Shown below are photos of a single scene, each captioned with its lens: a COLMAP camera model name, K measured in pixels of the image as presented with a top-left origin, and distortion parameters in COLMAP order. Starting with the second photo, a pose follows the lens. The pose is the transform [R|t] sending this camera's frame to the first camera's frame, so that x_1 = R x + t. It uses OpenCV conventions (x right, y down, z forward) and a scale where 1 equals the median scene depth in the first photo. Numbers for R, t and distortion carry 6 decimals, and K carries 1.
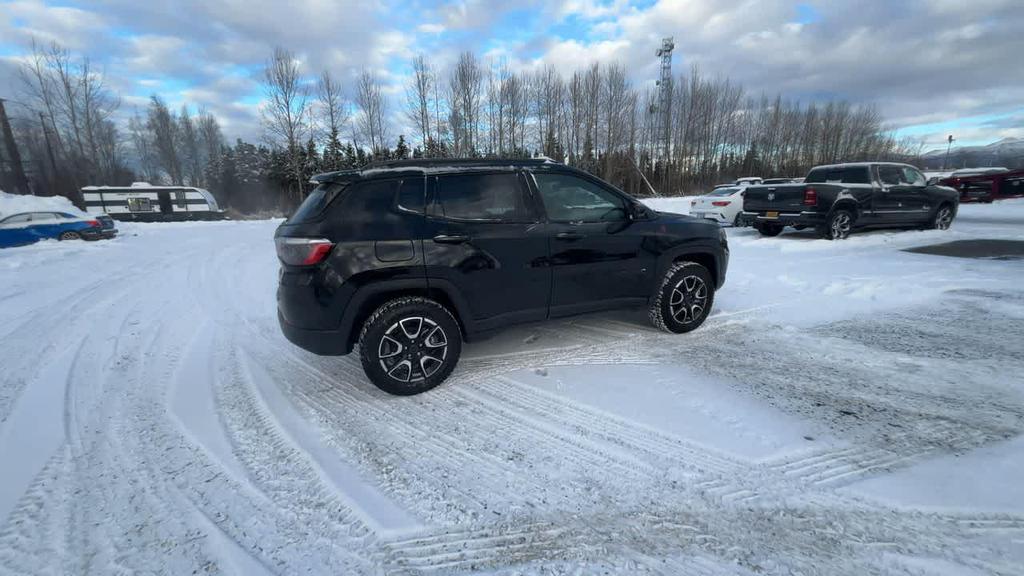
lens RADIAL K [[395.1, 0, 510.6], [0, 395.1, 288.2], [0, 0, 1]] dist [-0.002440, 0.000447]
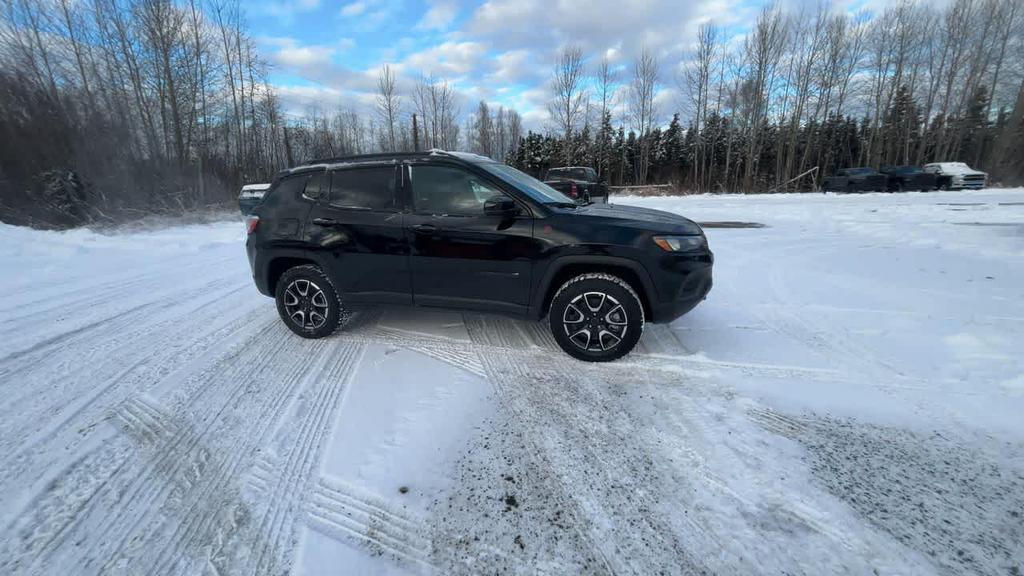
lens RADIAL K [[395.1, 0, 510.2], [0, 395.1, 288.5], [0, 0, 1]] dist [-0.002440, 0.000447]
pose [[0.777020, 0.169365, -0.606263, 0.110526], [-0.143623, 0.985420, 0.091210, -0.011838], [0.612872, 0.016202, 0.790016, 0.038270]]
